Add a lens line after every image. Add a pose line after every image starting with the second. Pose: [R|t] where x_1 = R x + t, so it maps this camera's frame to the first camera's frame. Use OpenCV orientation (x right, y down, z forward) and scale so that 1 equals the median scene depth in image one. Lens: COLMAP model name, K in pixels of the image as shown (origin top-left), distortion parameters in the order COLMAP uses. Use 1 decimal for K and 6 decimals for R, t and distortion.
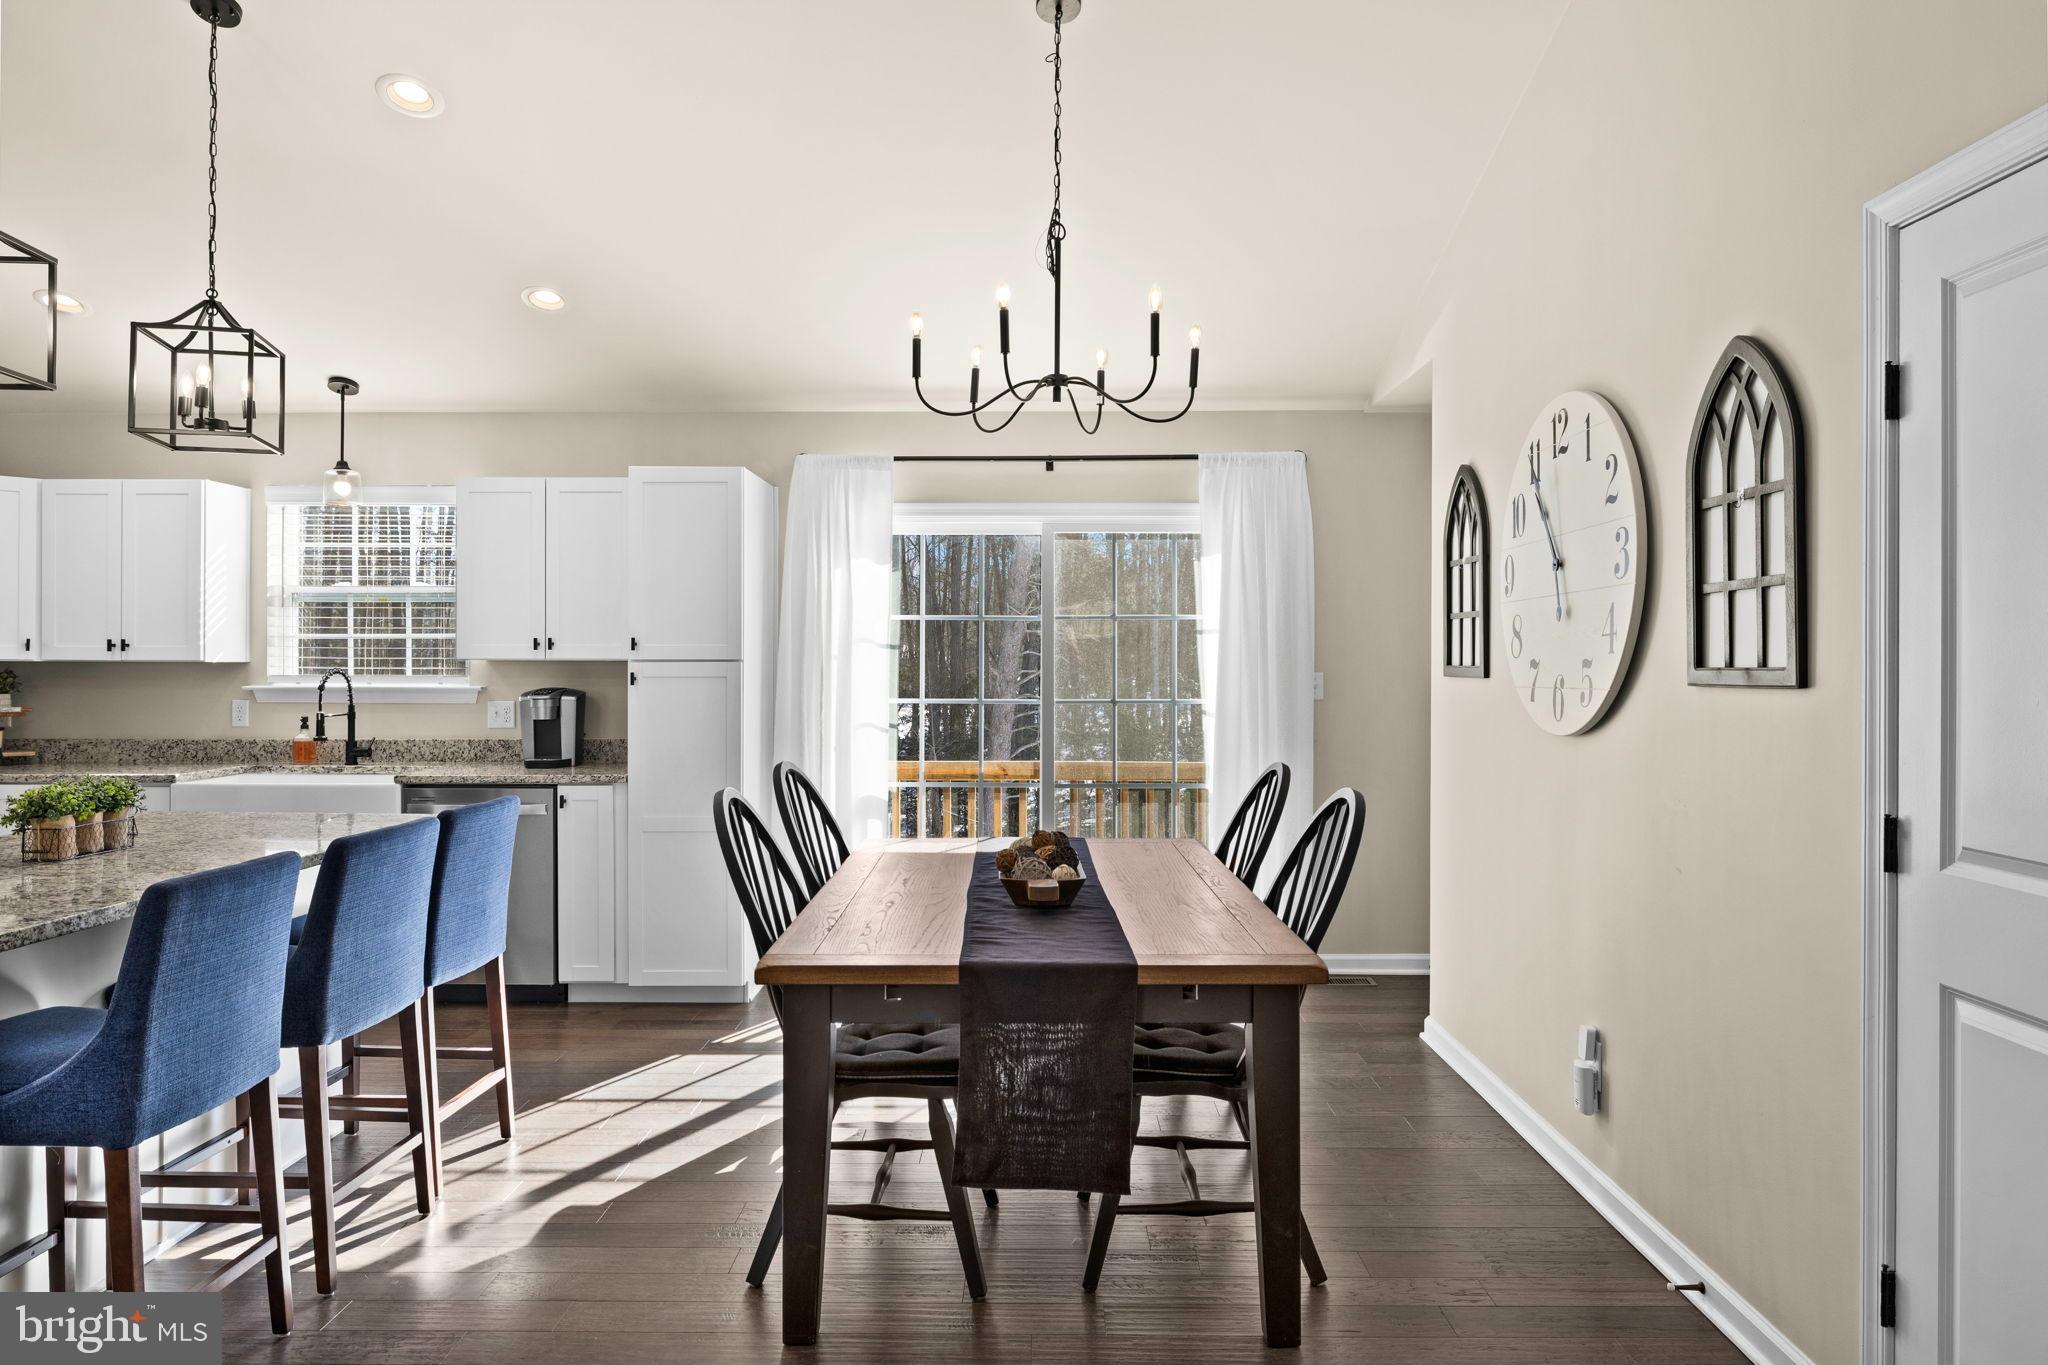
lens RADIAL K [[1304.2, 0, 1022.8], [0, 1304.2, 661.2], [0, 0, 1]] dist [0.001127, 0.000341]
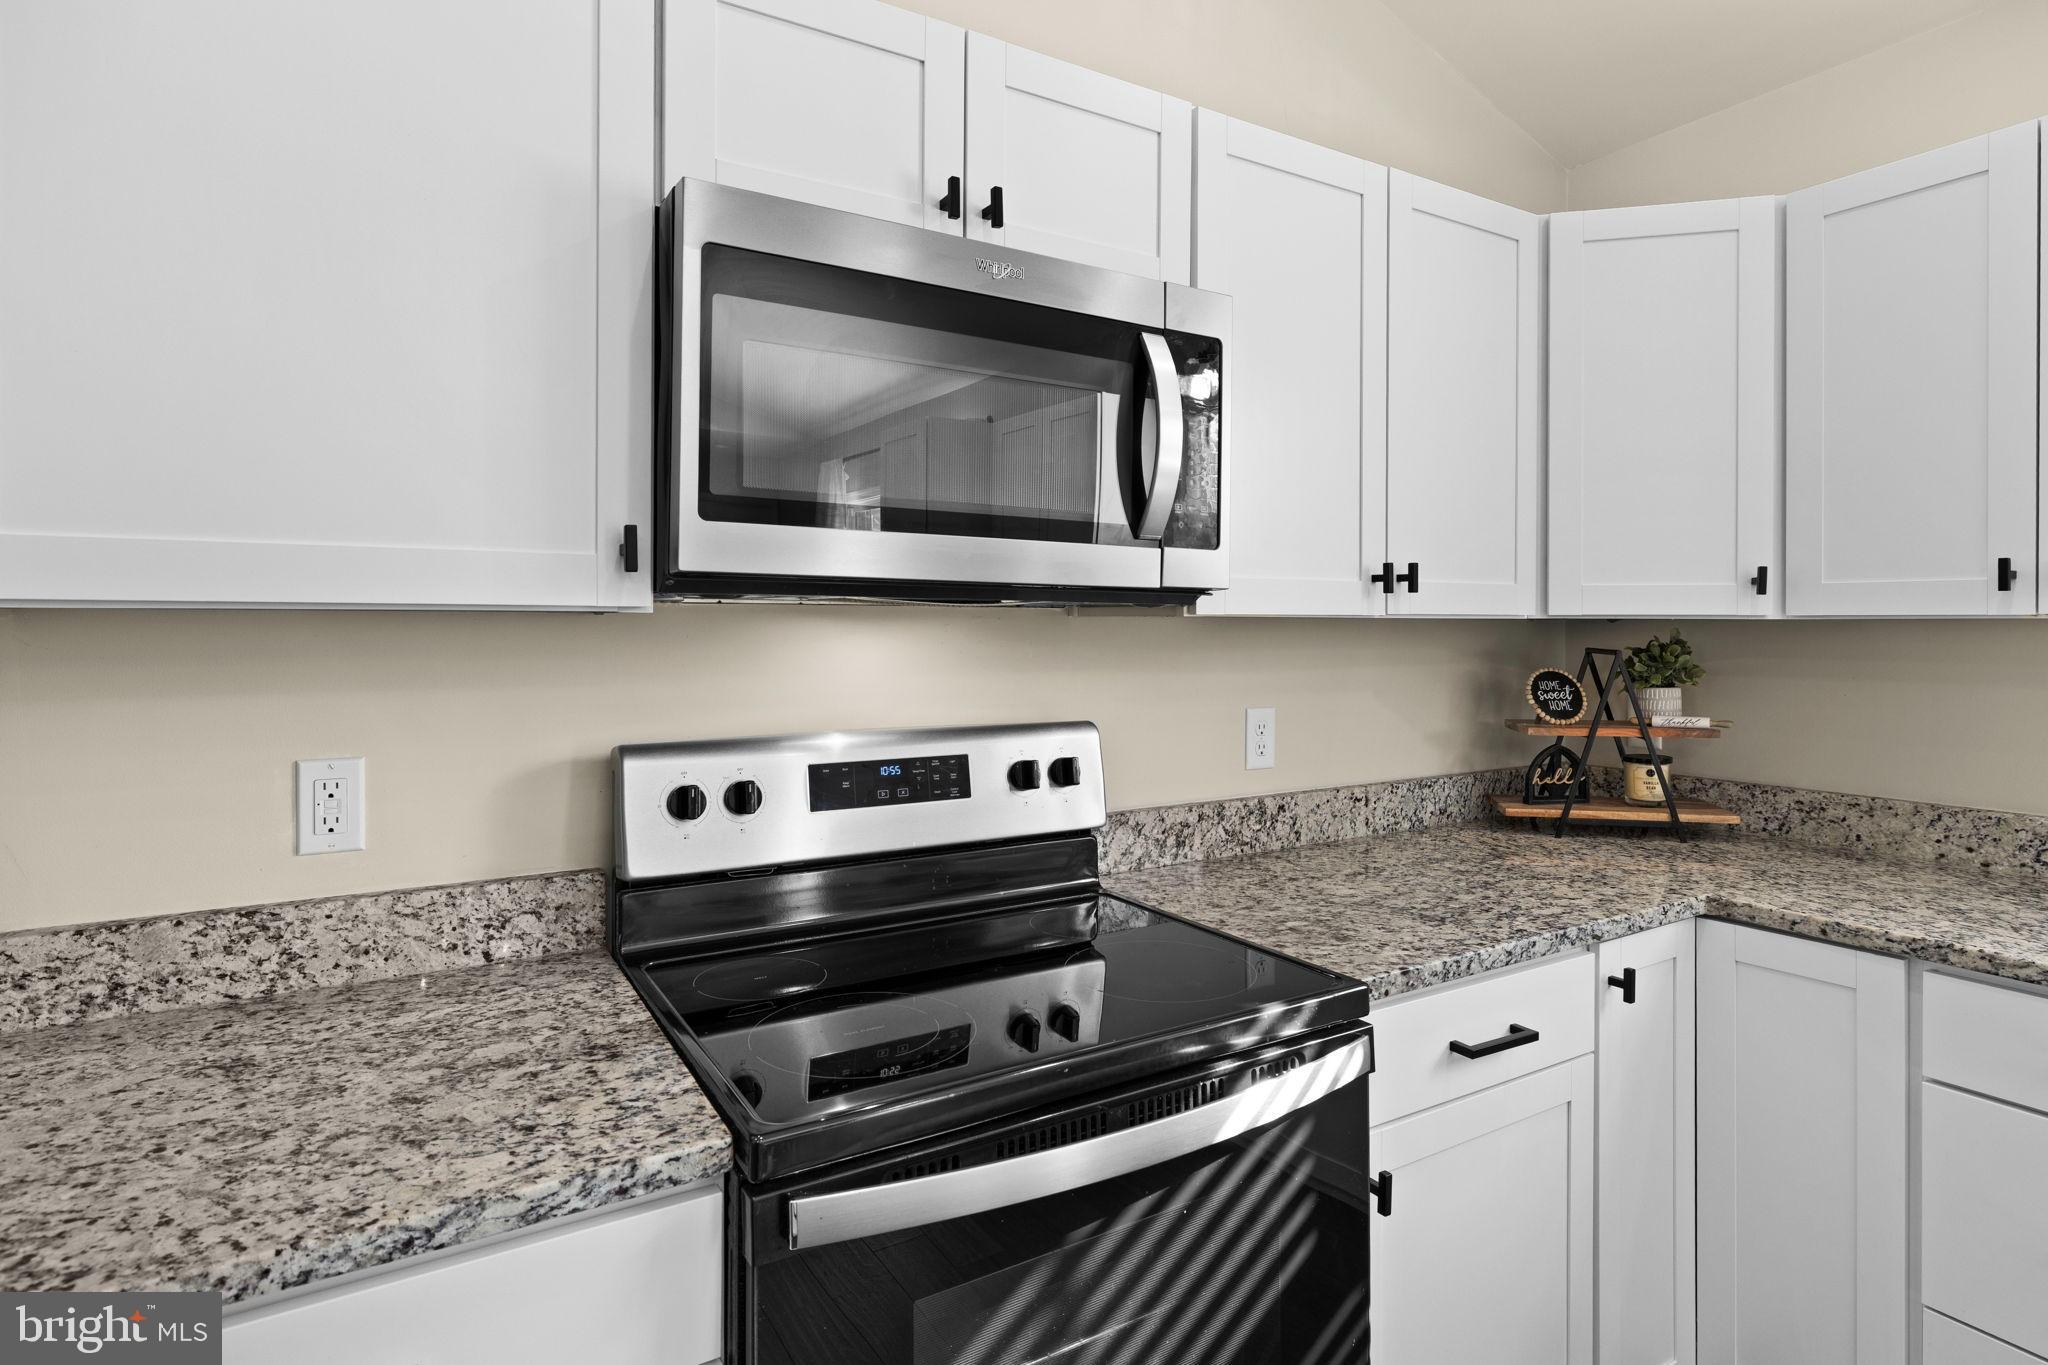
lens RADIAL K [[1069.5, 0, 1020.8], [0, 1069.5, 627.4], [0, 0, 1]] dist [-0.000588, 0.000230]
pose [[0.525658, 0.000580, -0.850696, -0.571637], [0.003445, 0.999990, 0.002810, 0.000842], [0.850689, -0.004408, 0.525651, 0.588700]]
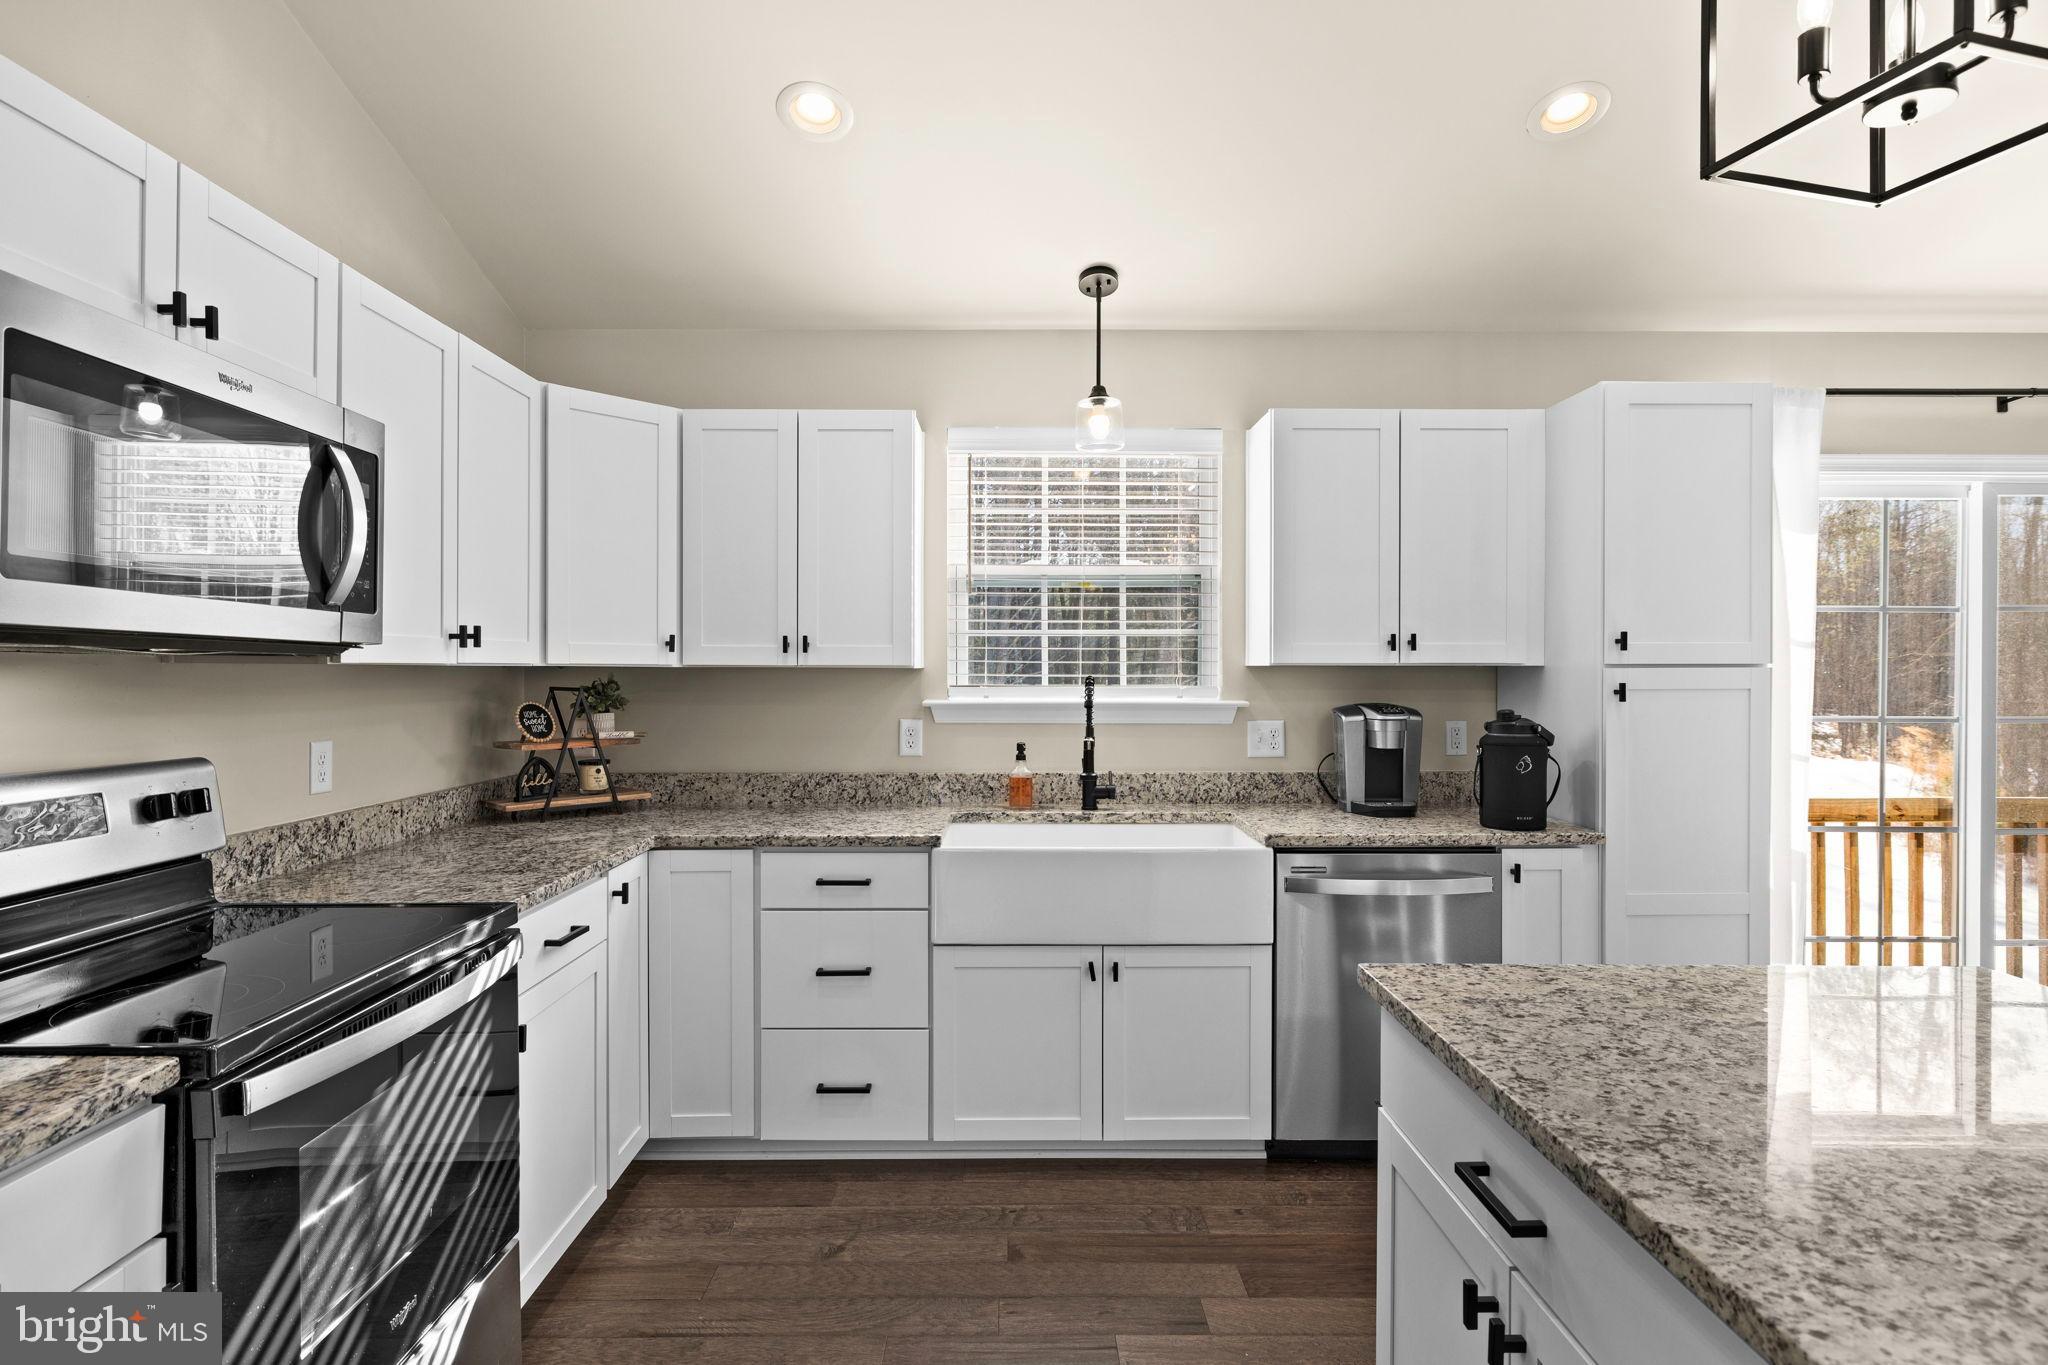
lens RADIAL K [[1050.3, 0, 1023.7], [0, 1050.3, 672.5], [0, 0, 1]] dist [-0.001945, -0.000110]
pose [[0.999740, -0.000920, 0.022789, -0.567009], [0.000784, 0.999982, 0.005954, -0.000267], [-0.022794, -0.005934, 0.999723, 0.419583]]
